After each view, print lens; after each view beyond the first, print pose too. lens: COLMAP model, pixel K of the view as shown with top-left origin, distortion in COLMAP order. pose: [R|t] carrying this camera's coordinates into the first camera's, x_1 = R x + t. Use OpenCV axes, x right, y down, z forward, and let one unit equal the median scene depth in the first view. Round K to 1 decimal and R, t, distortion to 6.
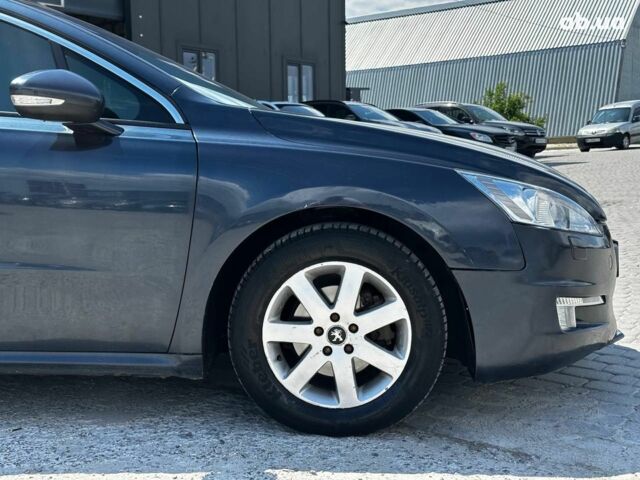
lens RADIAL K [[885.1, 0, 320.0], [0, 885.1, 240.0], [0, 0, 1]] dist [0.192176, -0.350850]
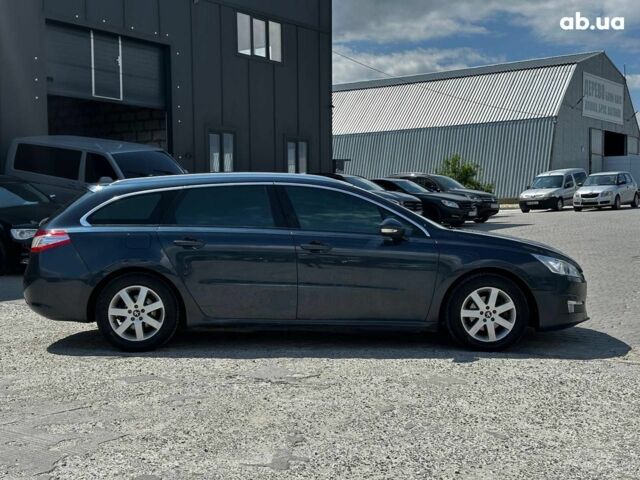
lens RADIAL K [[885.1, 0, 320.0], [0, 885.1, 240.0], [0, 0, 1]] dist [0.192176, -0.350850]
pose [[0.997389, 0.002865, 0.072157, -0.084673], [0.001183, 0.998431, -0.055987, 0.003987], [-0.072204, 0.055926, 0.995821, -0.206705]]
